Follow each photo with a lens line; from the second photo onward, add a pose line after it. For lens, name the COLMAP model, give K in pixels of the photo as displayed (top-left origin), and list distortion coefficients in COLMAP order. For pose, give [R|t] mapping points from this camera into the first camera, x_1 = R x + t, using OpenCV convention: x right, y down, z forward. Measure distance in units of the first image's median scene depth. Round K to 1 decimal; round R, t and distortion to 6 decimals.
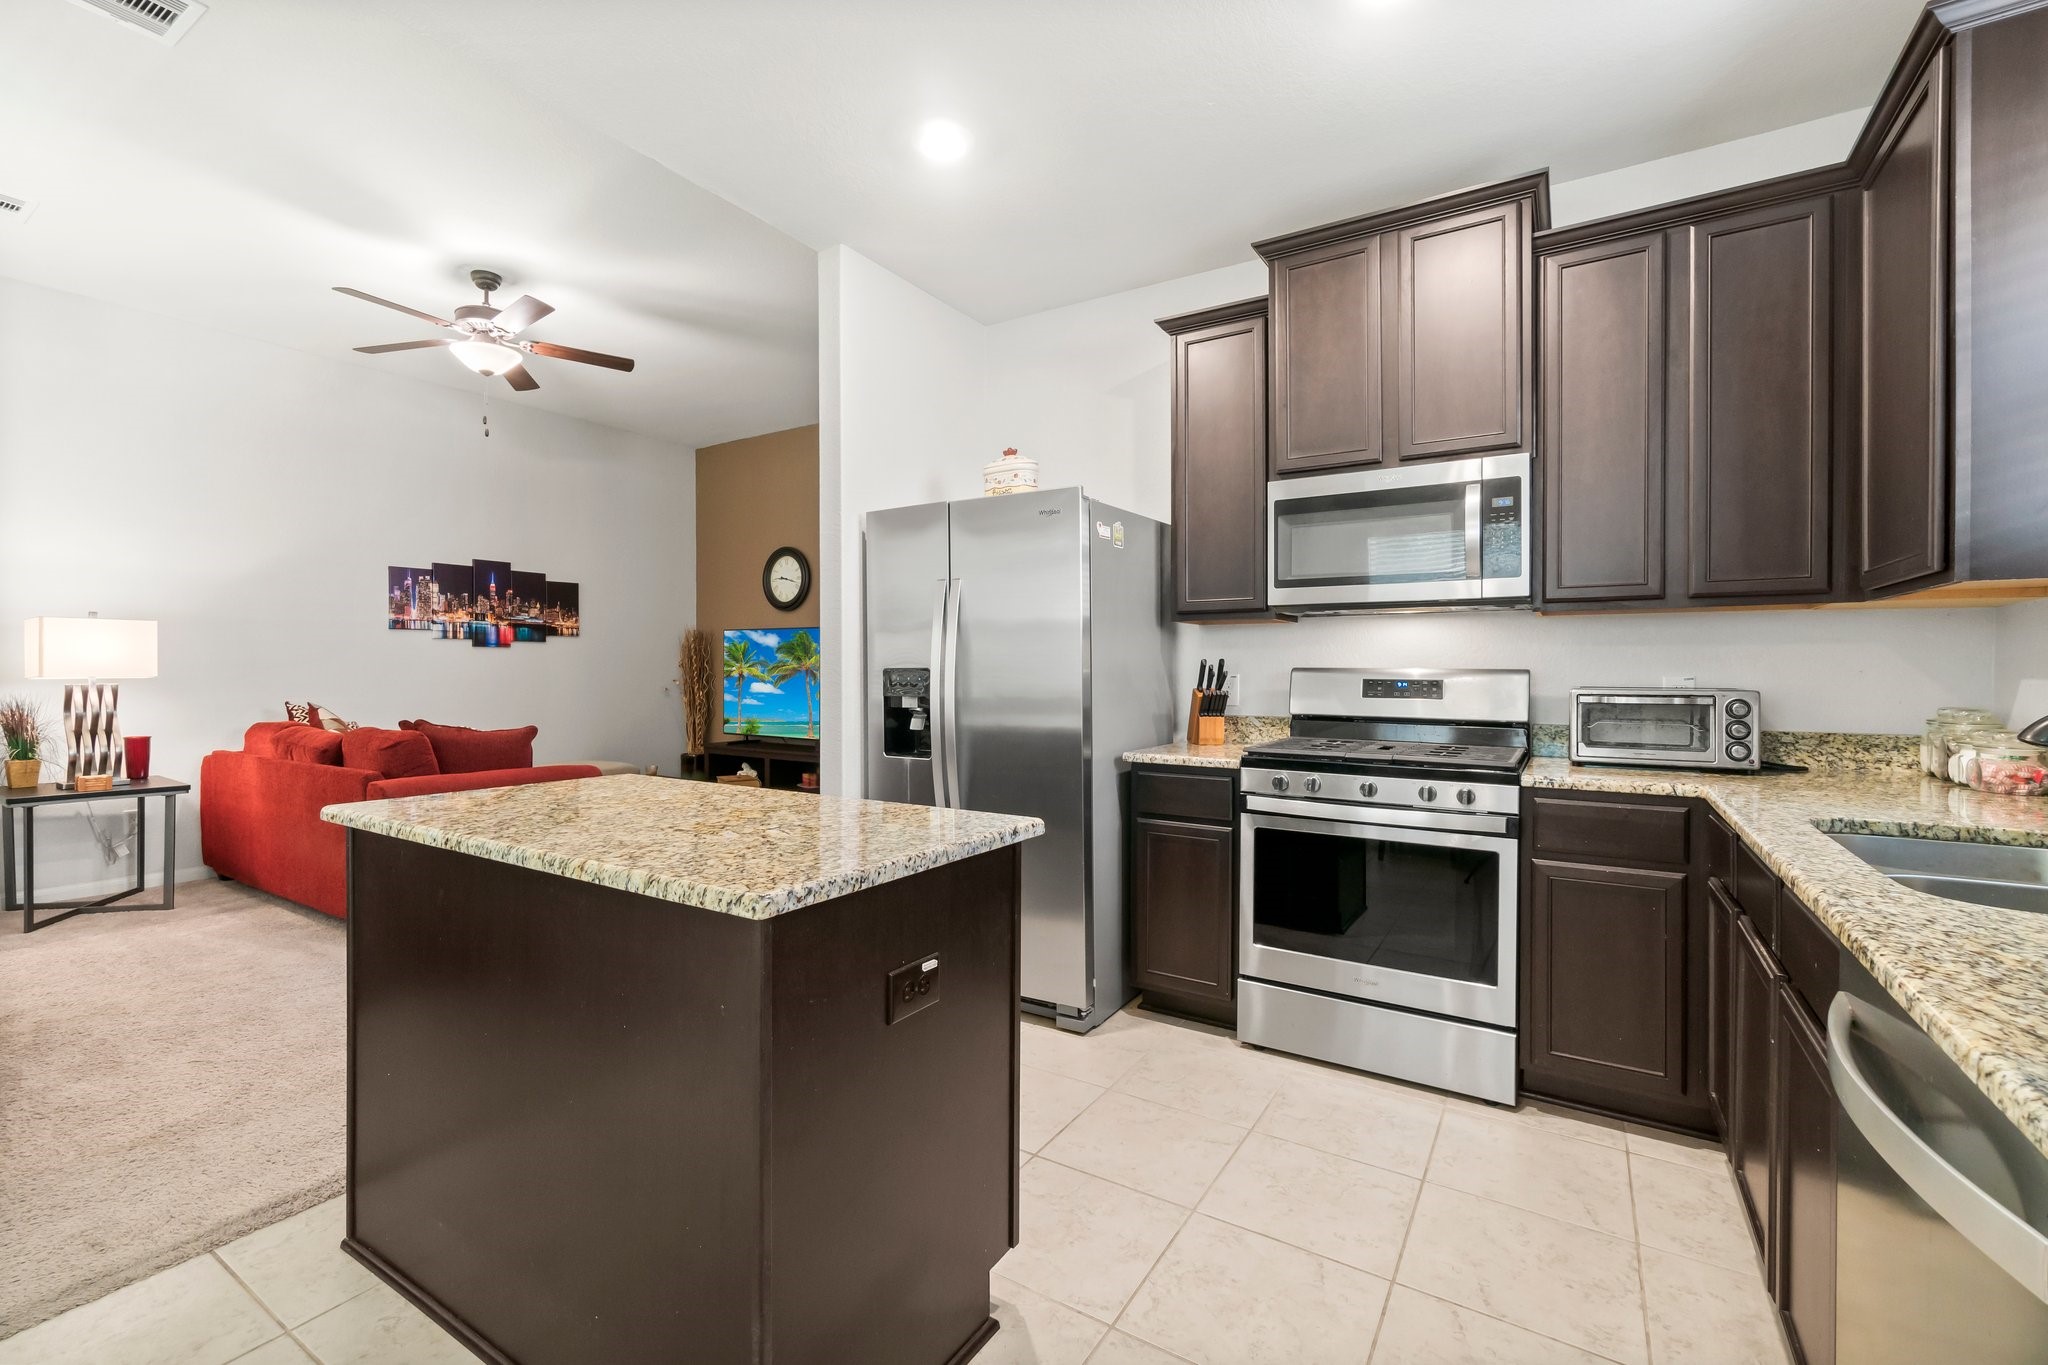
lens RADIAL K [[888.5, 0, 998.9], [0, 888.5, 664.9], [0, 0, 1]] dist [-0.000441, 0.000643]
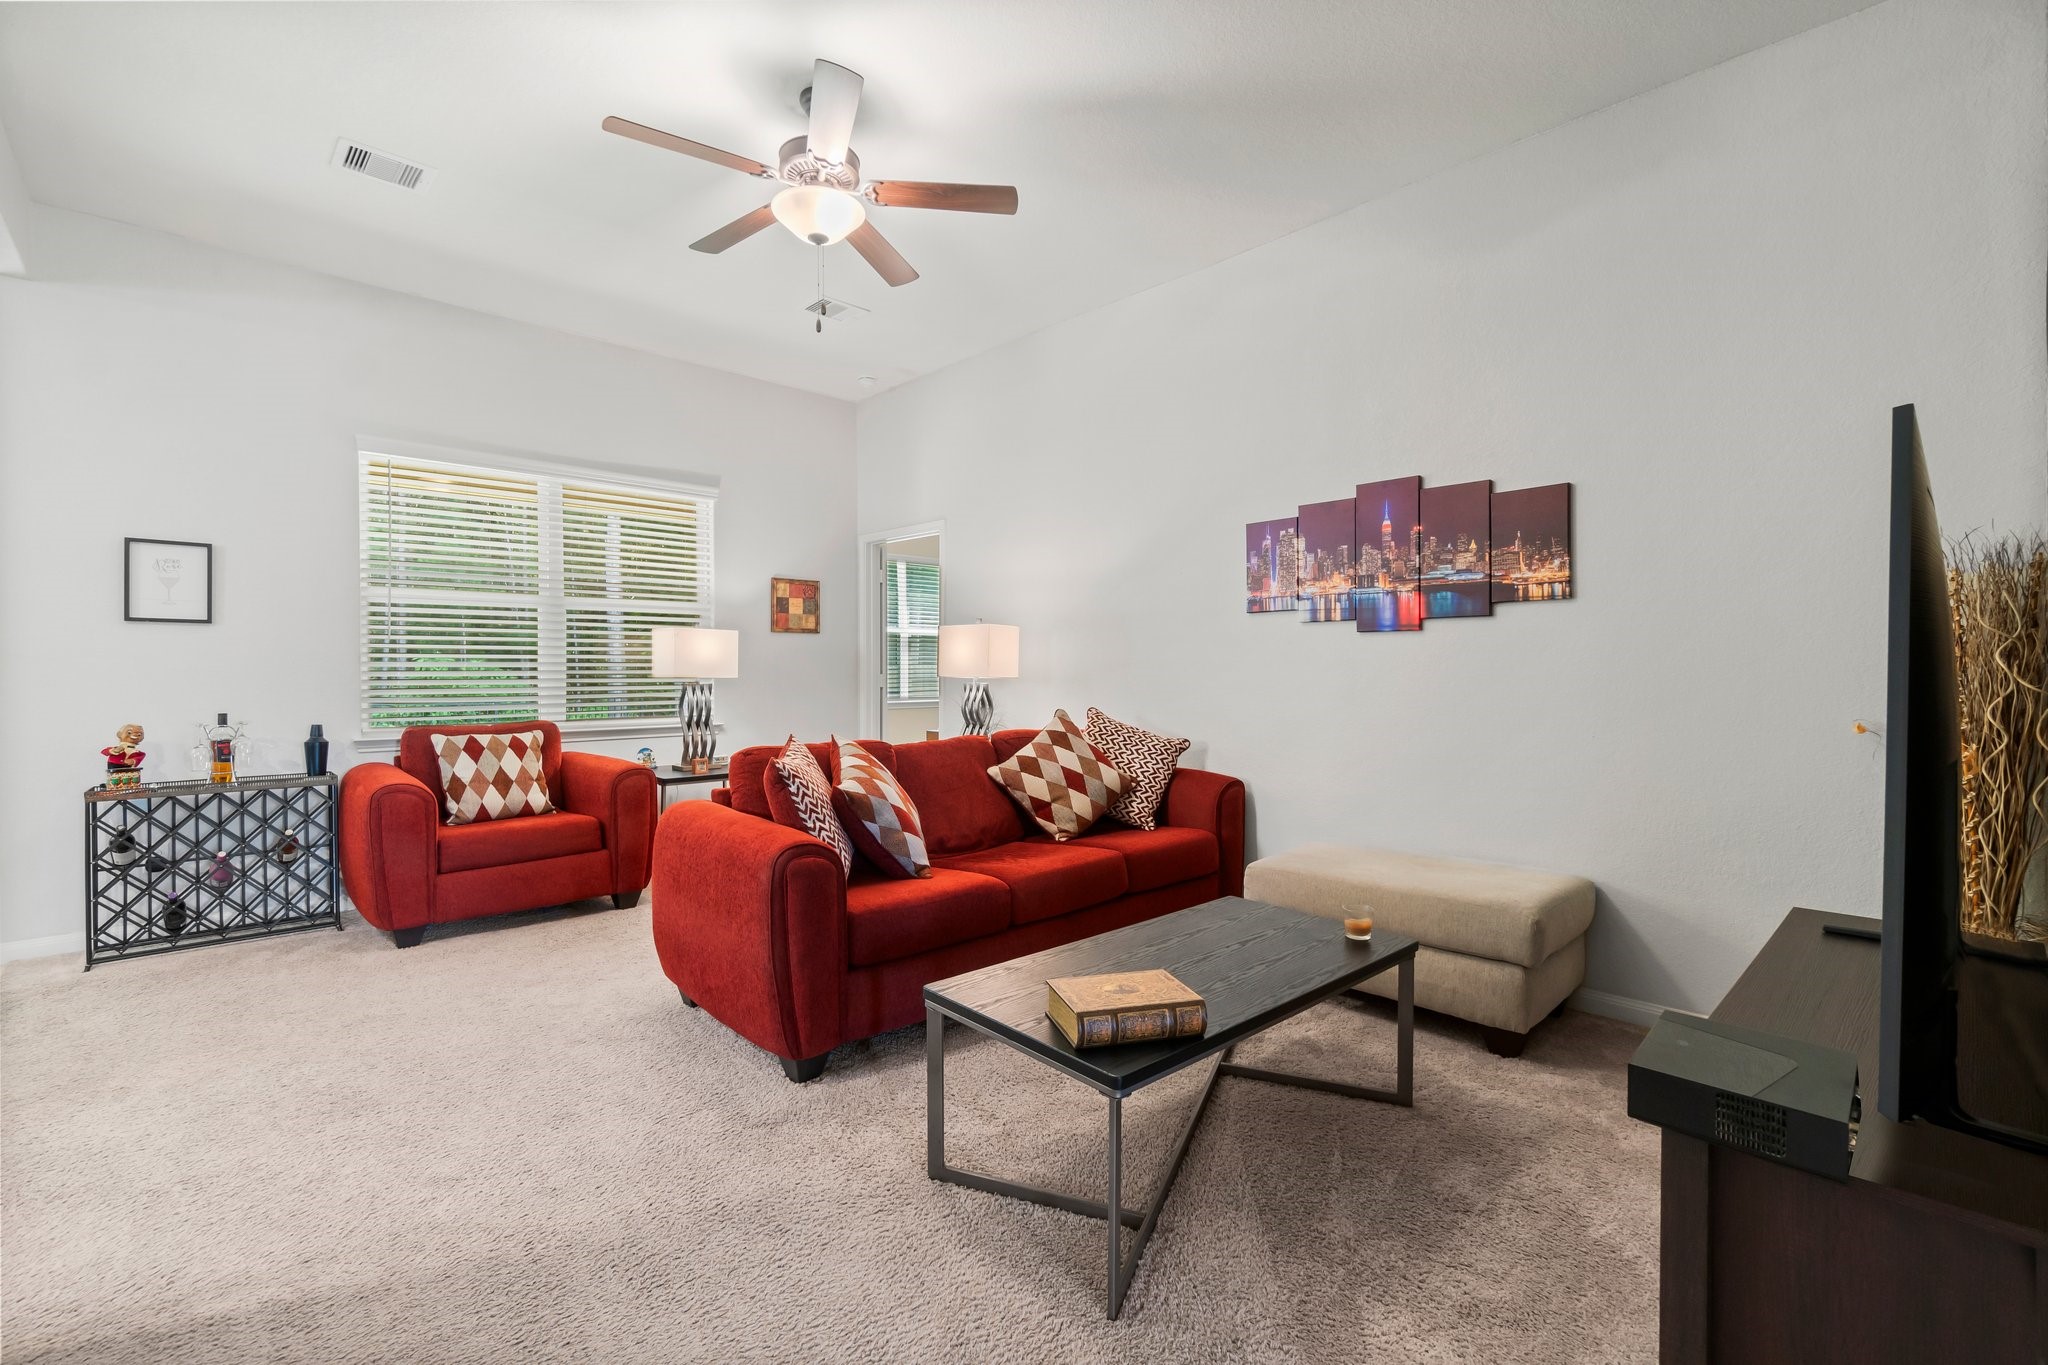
lens RADIAL K [[888.5, 0, 995.4], [0, 888.5, 675.5], [0, 0, 1]] dist [-0.000441, 0.000643]
pose [[-0.241714, 0.004959, -0.970335, 0.053796], [0.002727, 0.999986, 0.004432, 0.005939], [0.970344, -0.001575, -0.241724, 1.143087]]
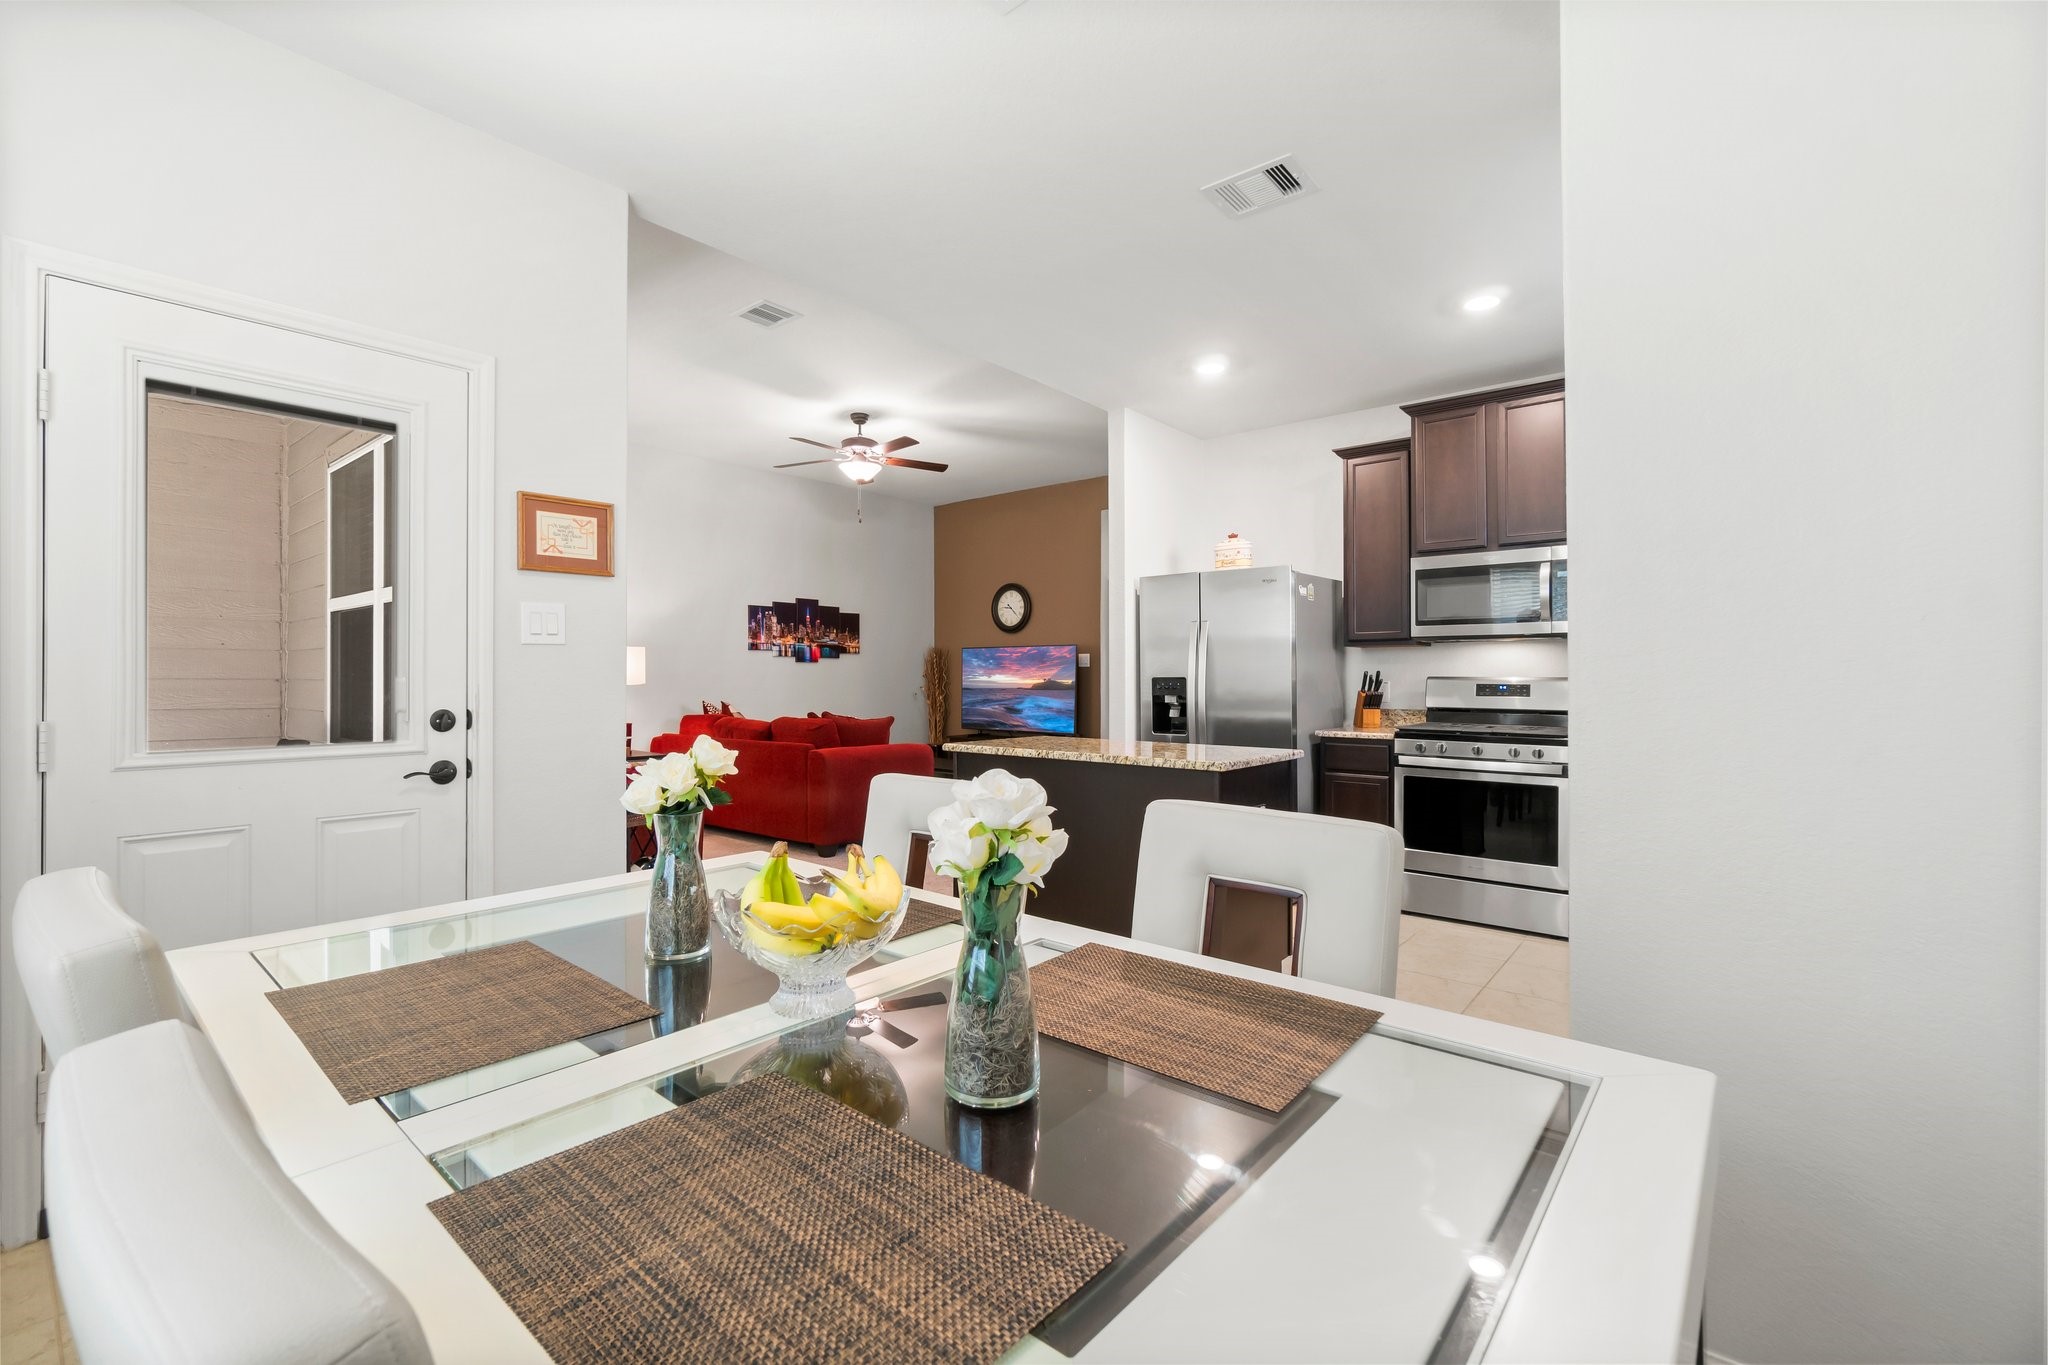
lens RADIAL K [[888.5, 0, 1004.7], [0, 888.5, 671.5], [0, 0, 1]] dist [-0.000441, 0.000643]
pose [[0.992899, -0.001880, -0.118946, -0.139493], [0.001467, 0.999993, -0.003557, -0.000902], [0.118951, 0.003358, 0.992894, -0.400941]]
